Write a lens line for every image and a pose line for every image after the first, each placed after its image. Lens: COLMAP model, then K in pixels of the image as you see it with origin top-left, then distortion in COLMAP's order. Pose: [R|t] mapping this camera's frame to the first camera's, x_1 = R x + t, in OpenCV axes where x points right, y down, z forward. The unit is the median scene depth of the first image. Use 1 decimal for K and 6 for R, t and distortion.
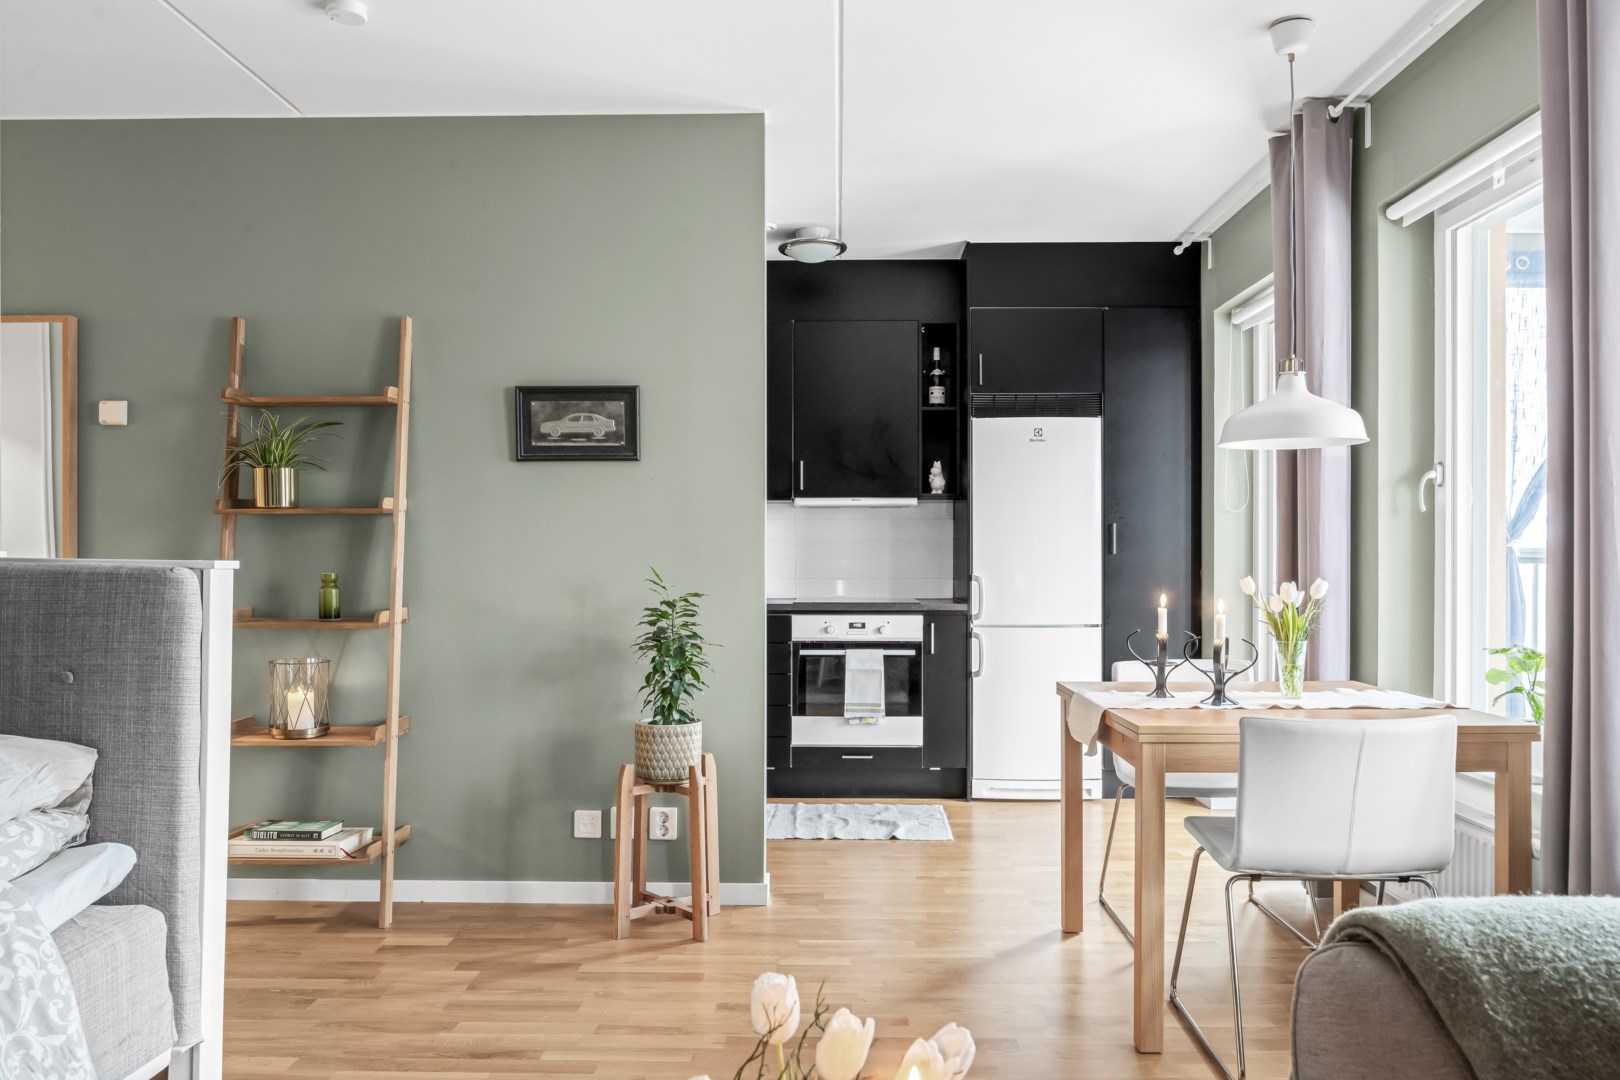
lens RADIAL K [[1131.1, 0, 800.8], [0, 1131.1, 557.0], [0, 0, 1]] dist [0.012428, -0.005697]
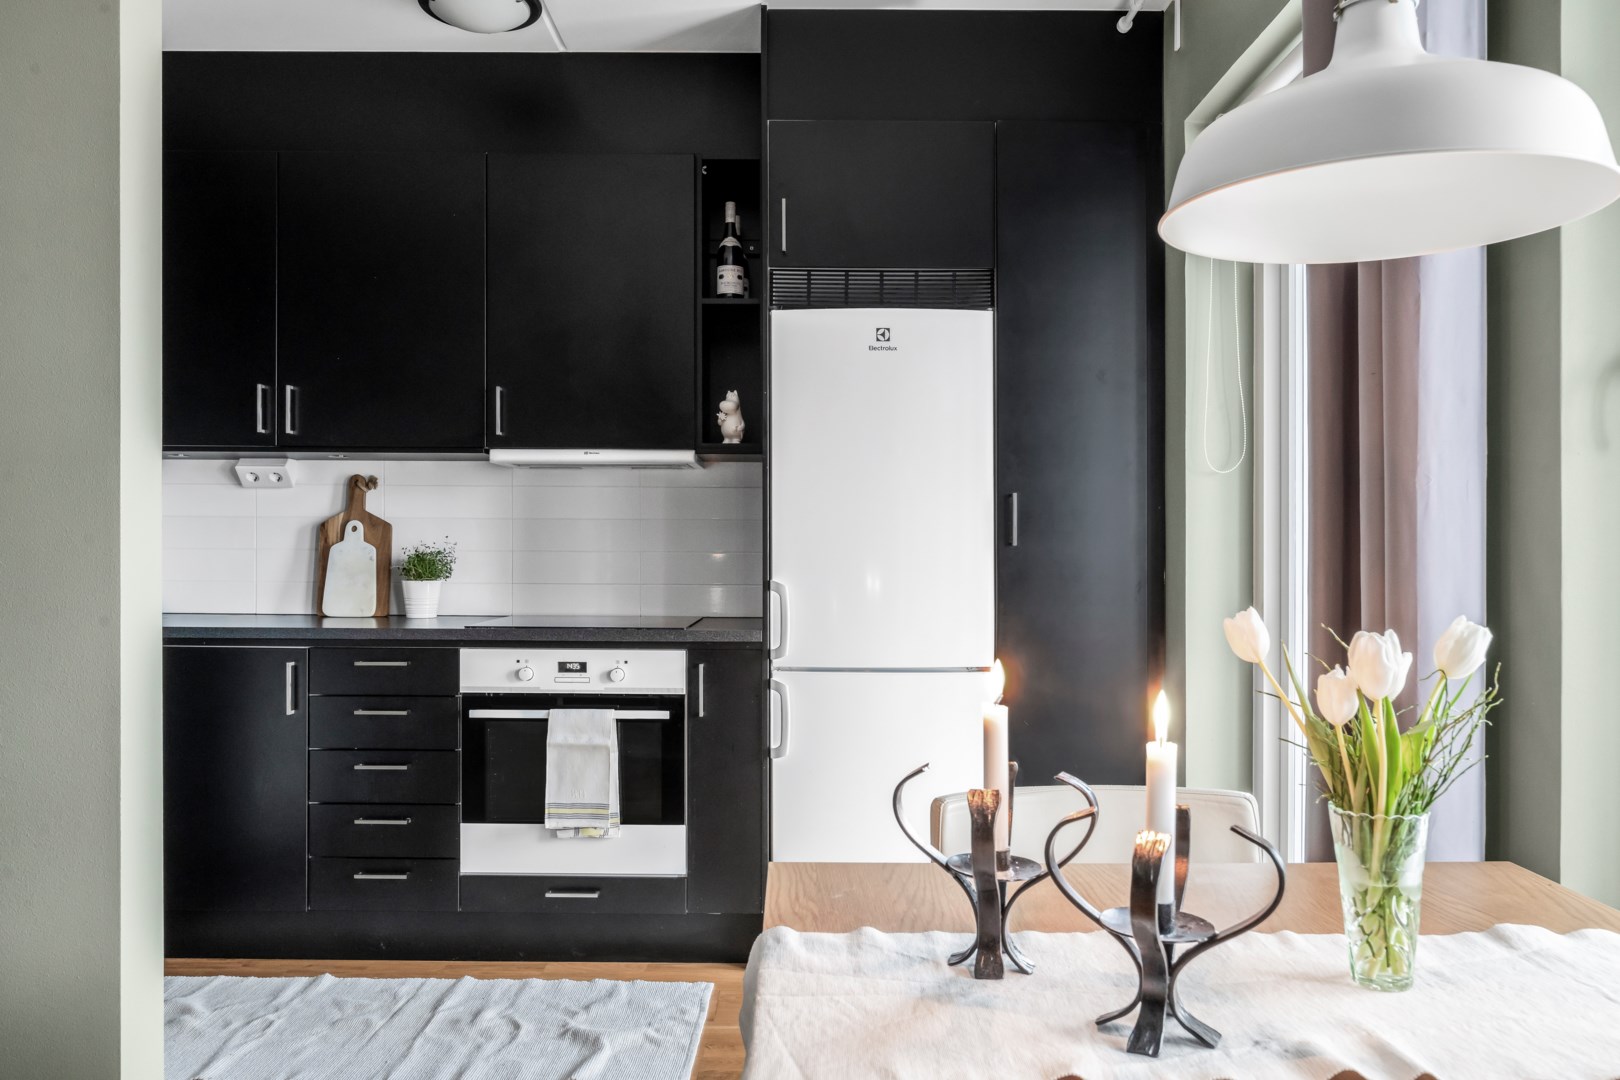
lens RADIAL K [[1098.0, 0, 816.2], [0, 1098.0, 532.5], [0, 0, 1]] dist [-0.005083, 0.002107]
pose [[0.999974, 0.004904, 0.005341, 0.268911], [-0.004816, 0.999855, -0.016324, 0.000593], [-0.005421, 0.016298, 0.999852, 0.686376]]
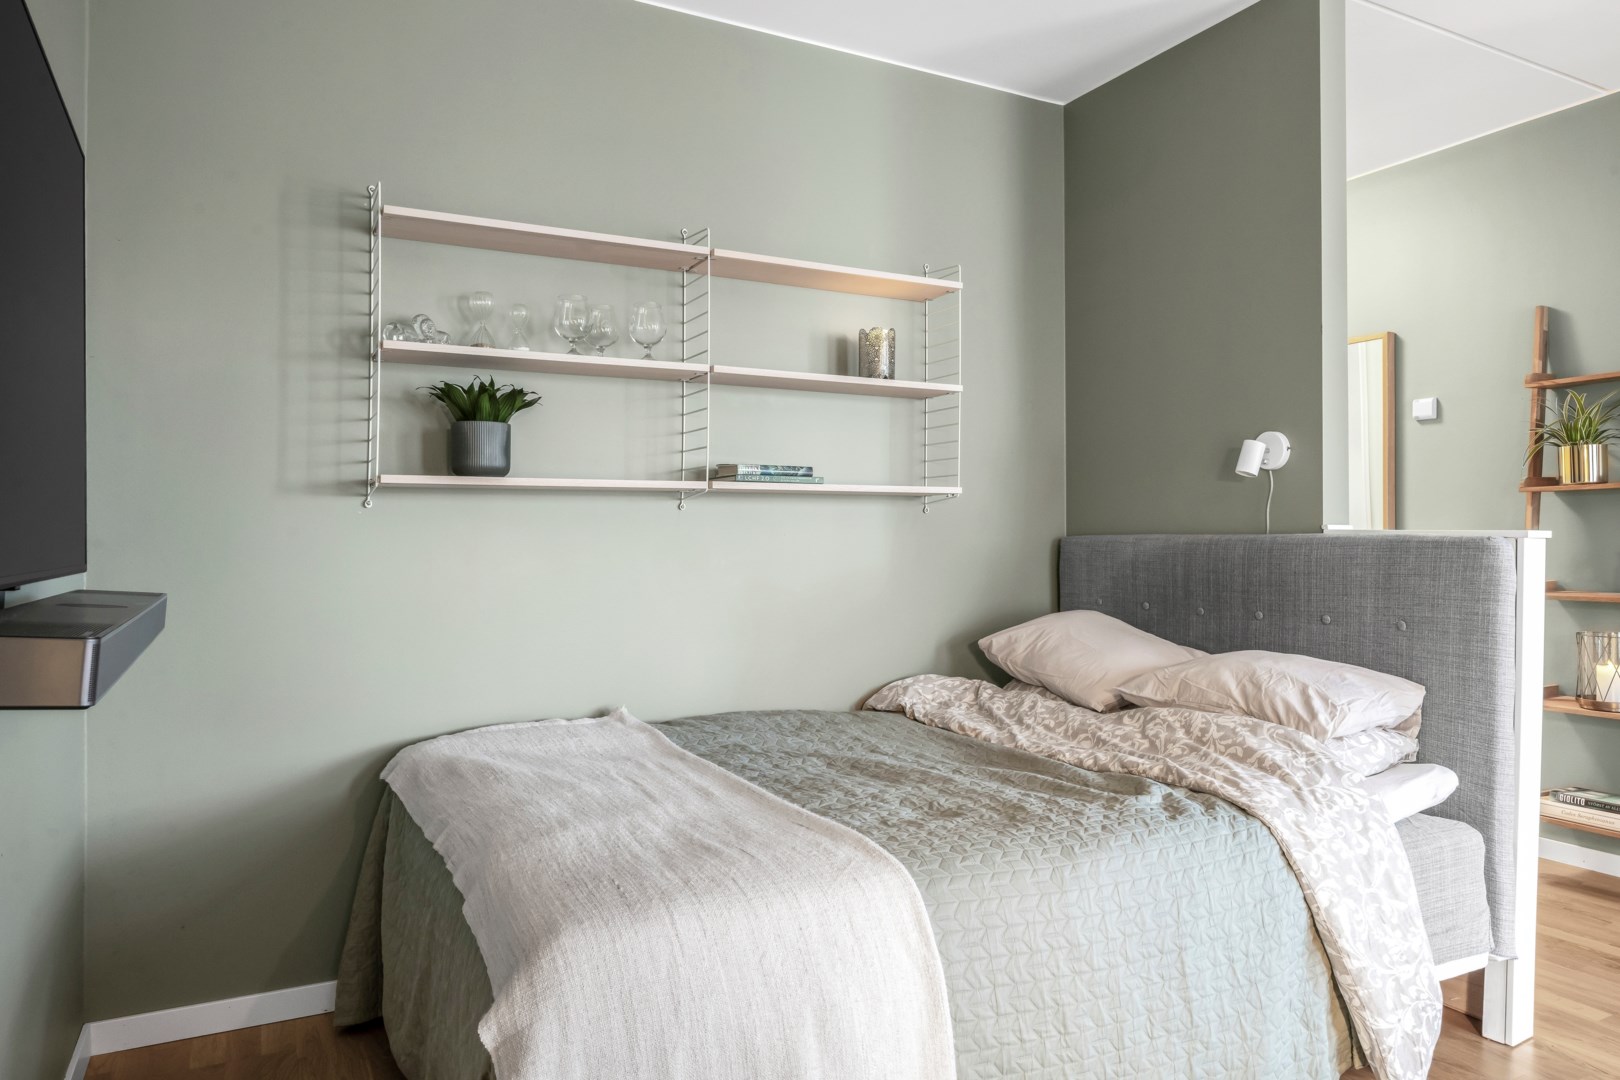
lens RADIAL K [[1075.5, 0, 809.3], [0, 1075.5, 534.3], [0, 0, 1]] dist [-0.004776, 0.003691]
pose [[0.497872, -0.002657, -0.867246, 0.026837], [-0.002534, 0.999987, -0.004519, 0.007217], [0.867247, 0.004447, 0.497859, -0.078186]]
